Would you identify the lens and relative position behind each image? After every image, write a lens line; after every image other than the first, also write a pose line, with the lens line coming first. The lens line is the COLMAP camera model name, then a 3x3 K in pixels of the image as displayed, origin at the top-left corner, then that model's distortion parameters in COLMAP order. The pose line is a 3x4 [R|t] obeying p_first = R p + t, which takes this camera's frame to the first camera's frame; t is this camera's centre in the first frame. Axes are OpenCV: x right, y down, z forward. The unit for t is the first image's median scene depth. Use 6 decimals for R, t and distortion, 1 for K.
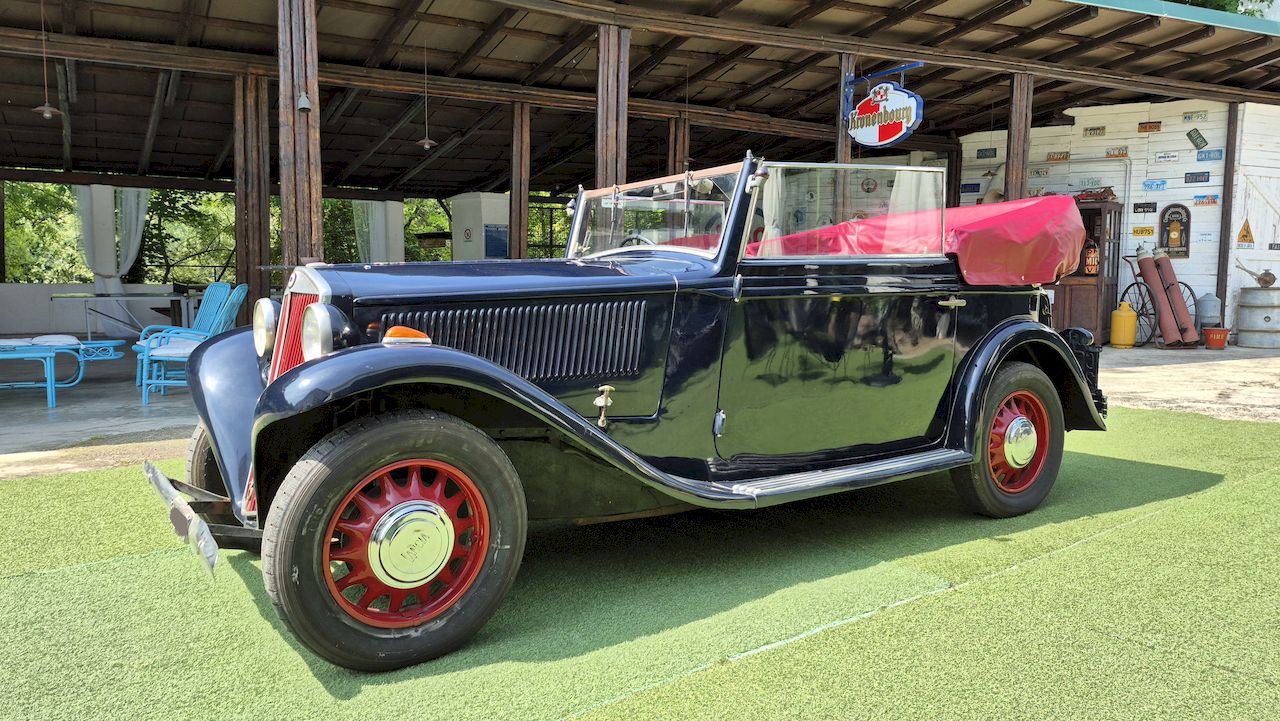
lens RADIAL K [[888.1, 0, 631.9], [0, 888.1, 357.4], [0, 0, 1]] dist [0.083113, -0.084699]
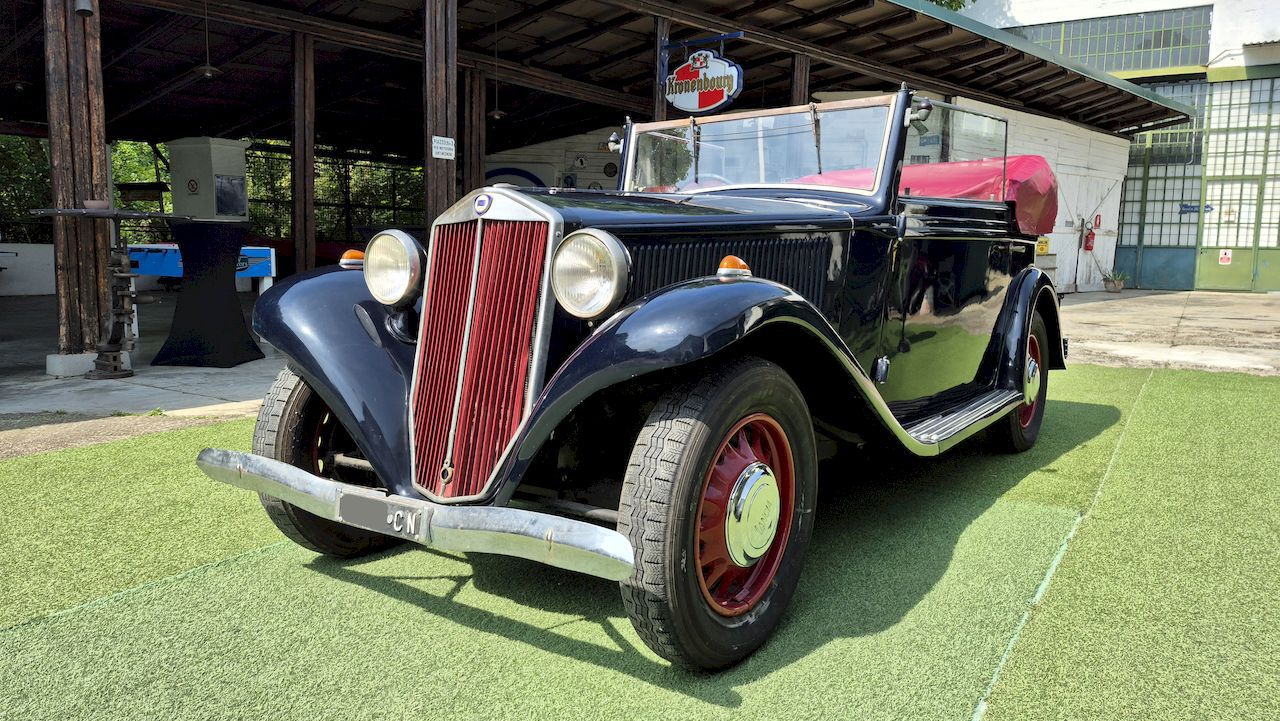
lens RADIAL K [[888.1, 0, 644.5], [0, 888.1, 357.6], [0, 0, 1]] dist [0.083113, -0.084699]
pose [[0.936482, -0.031670, 0.349282, -0.249586], [0.020626, 0.999164, 0.035294, 0.011693], [-0.350108, -0.025848, 0.936353, 0.100444]]
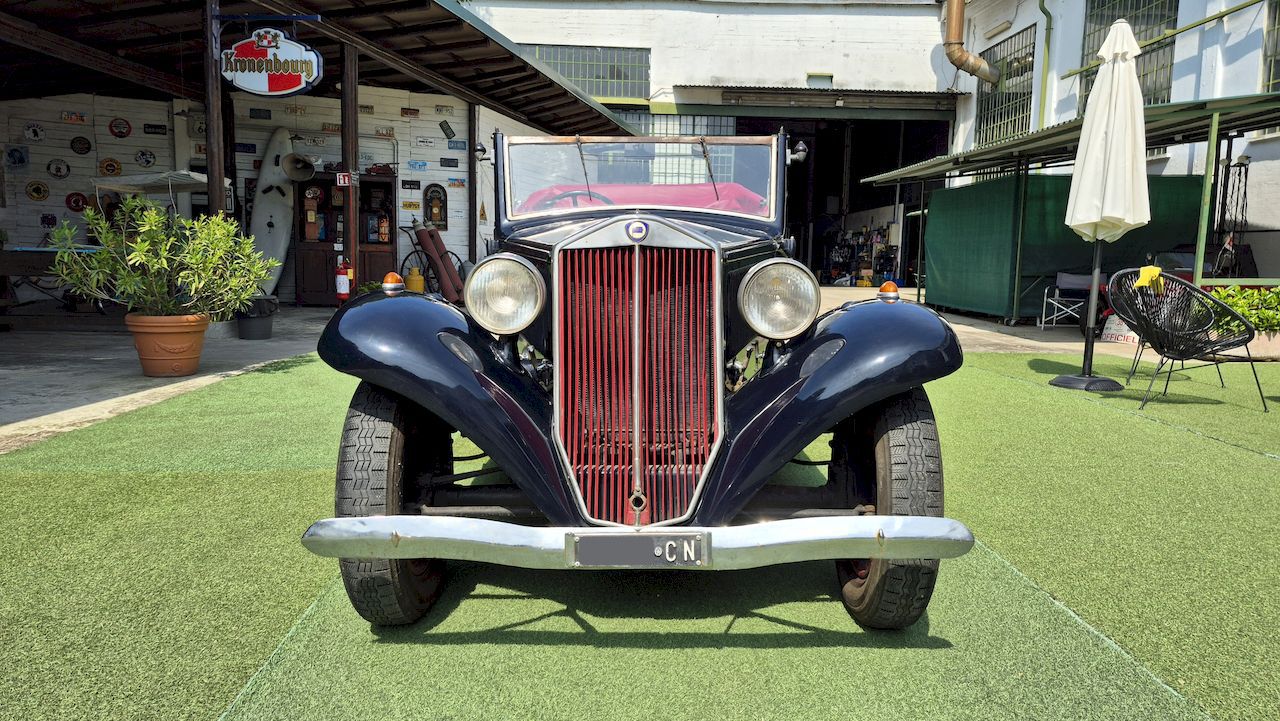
lens RADIAL K [[888.1, 0, 646.4], [0, 888.1, 362.6], [0, 0, 1]] dist [0.083113, -0.084699]
pose [[0.565523, -0.089179, 0.819897, -0.491096], [0.054515, 0.996005, 0.070732, -0.011770], [-0.822929, 0.004696, 0.568125, 0.260823]]
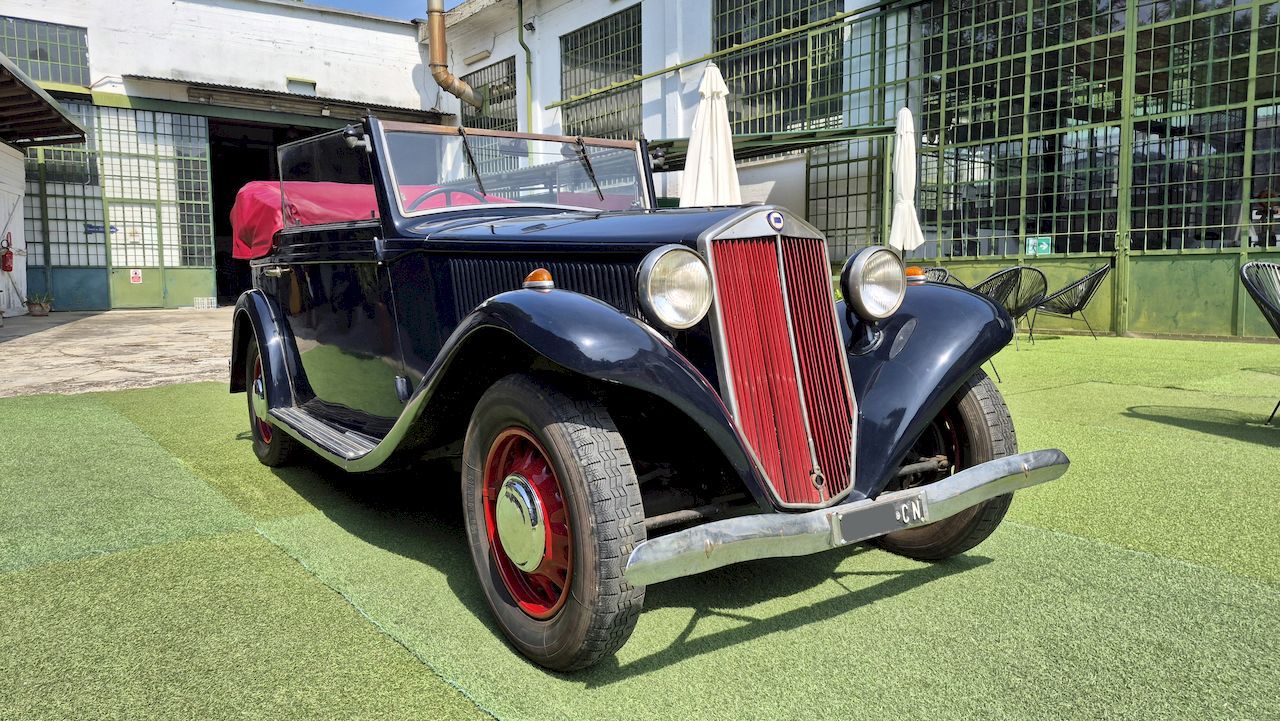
lens RADIAL K [[888.1, 0, 639.9], [0, 888.1, 367.2], [0, 0, 1]] dist [0.083113, -0.084699]
pose [[0.000779, -0.104052, 0.994572, -0.572182], [0.095877, 0.989998, 0.103499, -0.023549], [-0.995393, 0.095276, 0.010748, 0.538171]]
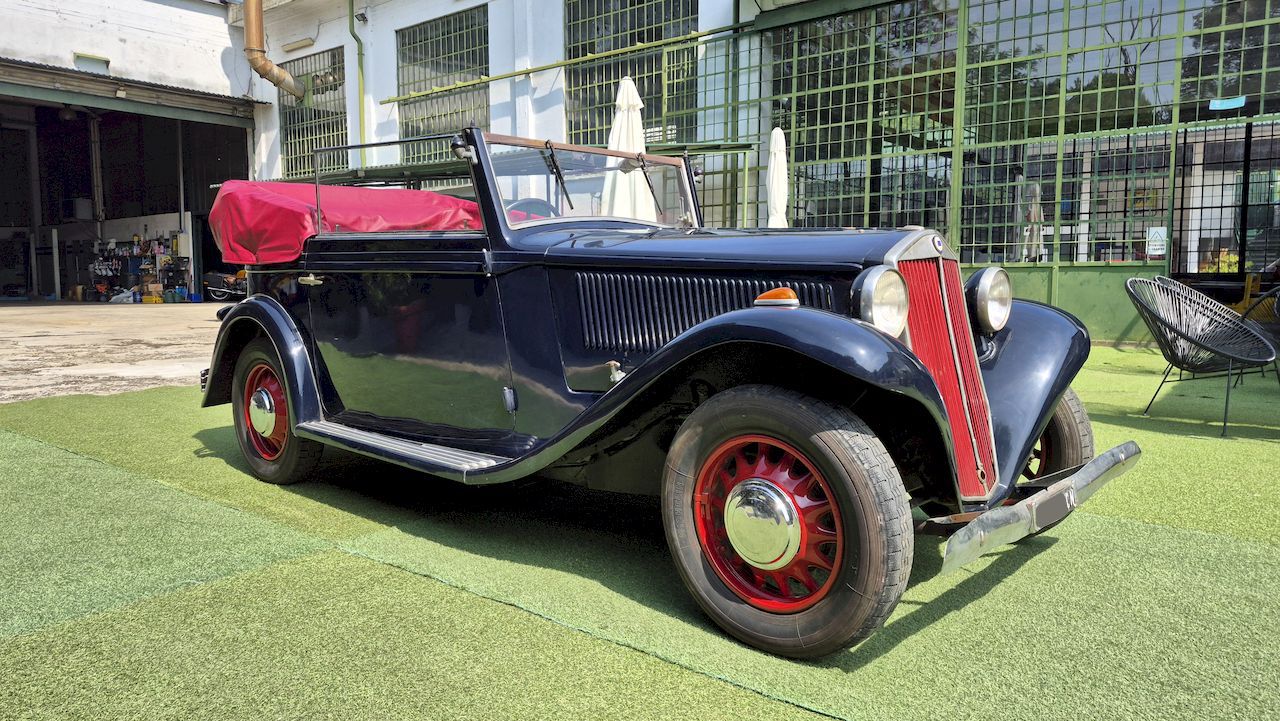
lens RADIAL K [[888.1, 0, 639.5], [0, 888.1, 359.8], [0, 0, 1]] dist [0.083113, -0.084699]
pose [[-0.223795, -0.092999, 0.970189, -0.576432], [0.081835, 0.990129, 0.113787, -0.046702], [-0.971195, 0.104860, -0.213975, 0.717387]]
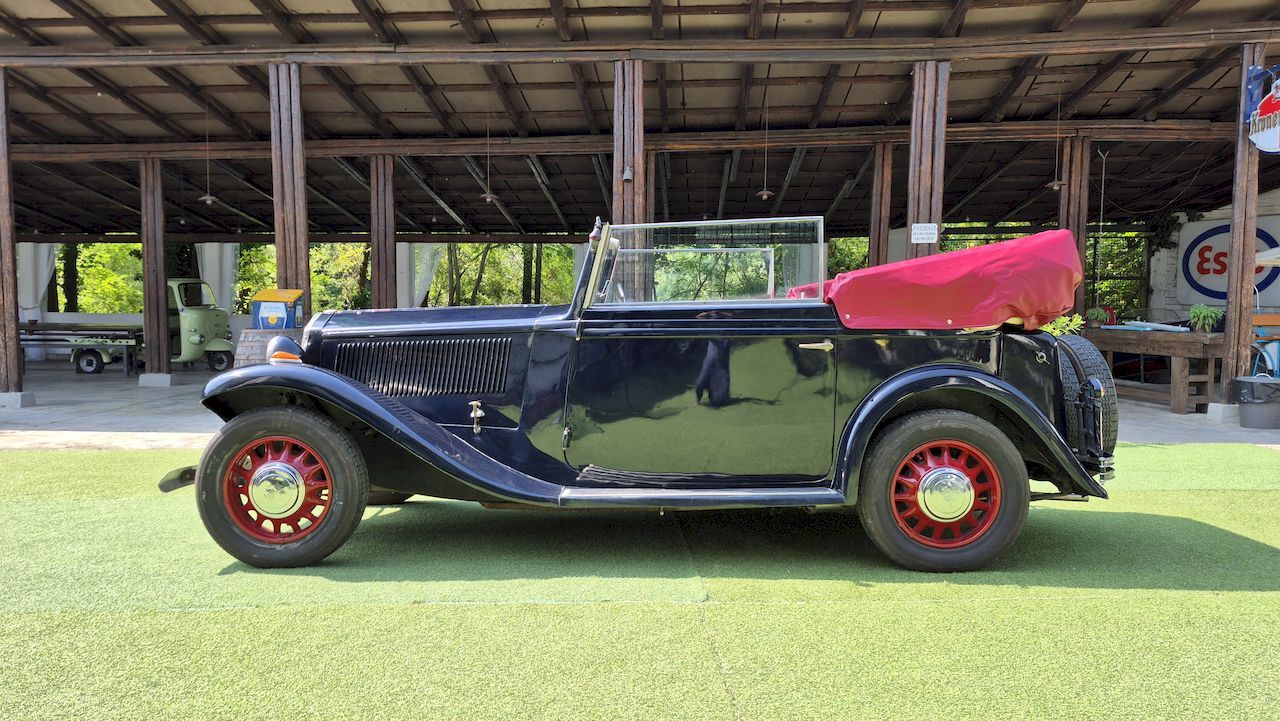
lens RADIAL K [[888.1, 0, 639.4], [0, 888.1, 360.1], [0, 0, 1]] dist [0.083113, -0.084699]
pose [[0.819359, 0.030873, -0.572449, 0.465711], [-0.050301, 0.998569, -0.018142, -0.009080], [0.571070, 0.043660, 0.819740, 0.022870]]
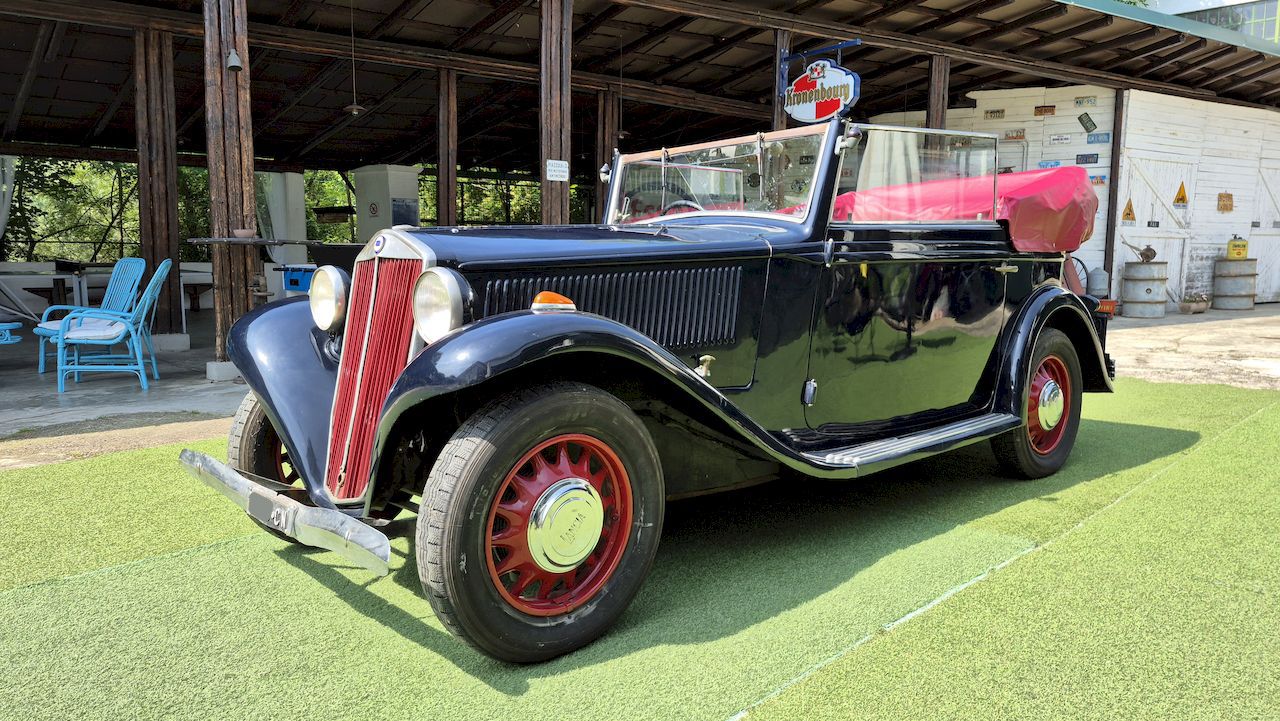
lens RADIAL K [[888.1, 0, 639.6], [0, 888.1, 361.2], [0, 0, 1]] dist [0.083113, -0.084699]
pose [[0.989888, -0.018628, 0.140625, -0.117874], [0.014908, 0.999512, 0.027460, 0.005481], [-0.141067, -0.025086, 0.989682, 0.030552]]
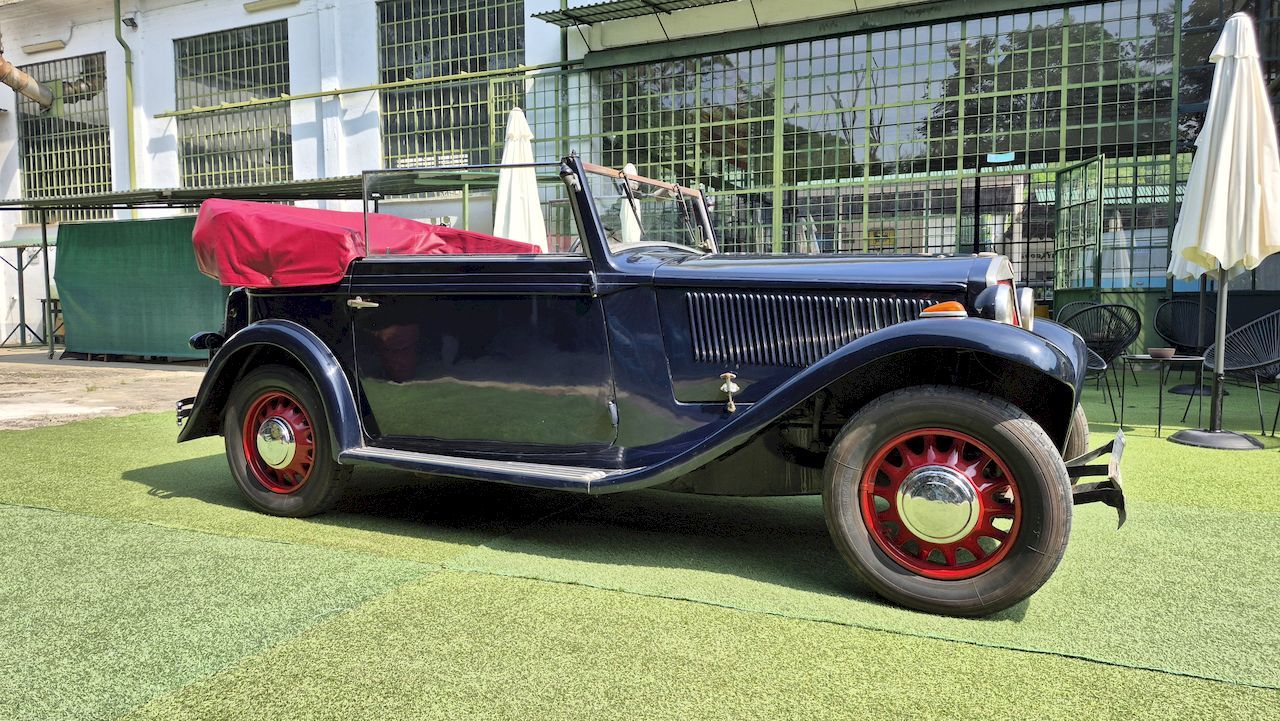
lens RADIAL K [[888.1, 0, 639.8], [0, 888.1, 368.7], [0, 0, 1]] dist [0.083113, -0.084699]
pose [[-0.474151, -0.060910, 0.878334, -0.543636], [0.077465, 0.990849, 0.110530, -0.057384], [-0.877029, 0.120448, -0.465094, 0.919488]]
